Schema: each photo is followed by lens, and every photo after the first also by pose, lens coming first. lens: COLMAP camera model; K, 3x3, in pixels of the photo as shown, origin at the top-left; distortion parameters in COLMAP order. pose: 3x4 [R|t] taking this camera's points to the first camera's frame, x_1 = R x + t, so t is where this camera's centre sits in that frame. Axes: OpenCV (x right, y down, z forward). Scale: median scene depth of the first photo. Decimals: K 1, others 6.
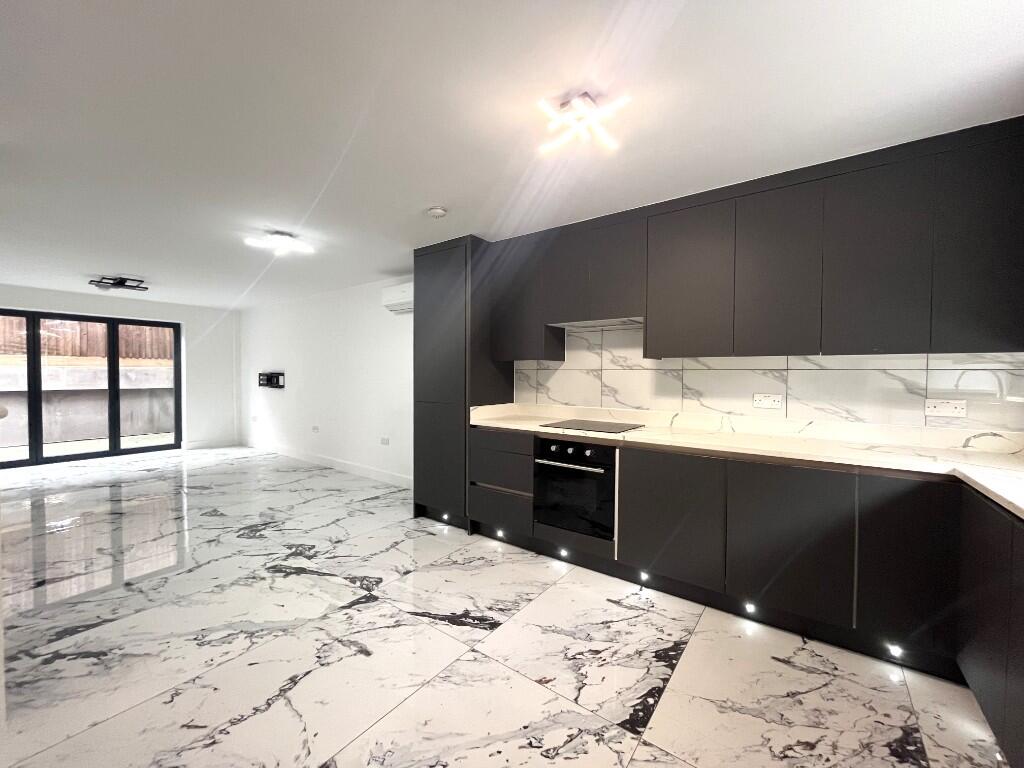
lens RADIAL K [[410.8, 0, 512.9], [0, 410.8, 384.0], [0, 0, 1]] dist [-0.002585, -0.000068]
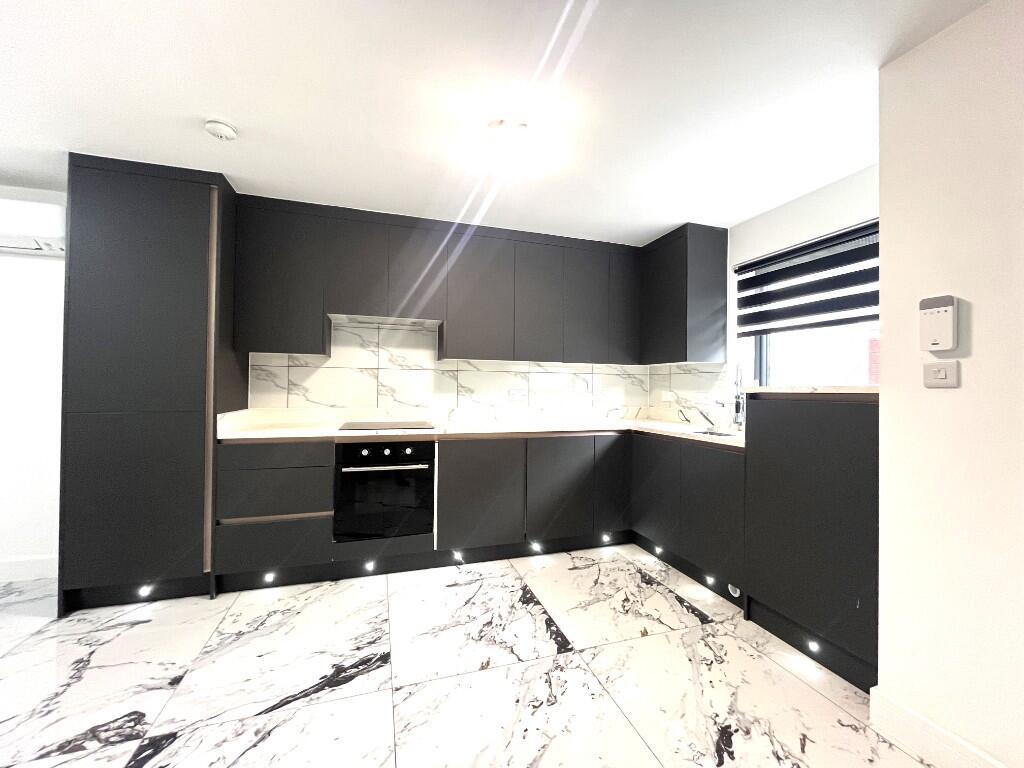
lens RADIAL K [[410.8, 0, 512.9], [0, 410.8, 384.4], [0, 0, 1]] dist [-0.002585, -0.000068]
pose [[0.584166, 0.004656, 0.811621, -0.458855], [0.010549, 0.999856, -0.013328, 0.022609], [-0.811566, 0.016347, 0.584032, 0.211631]]
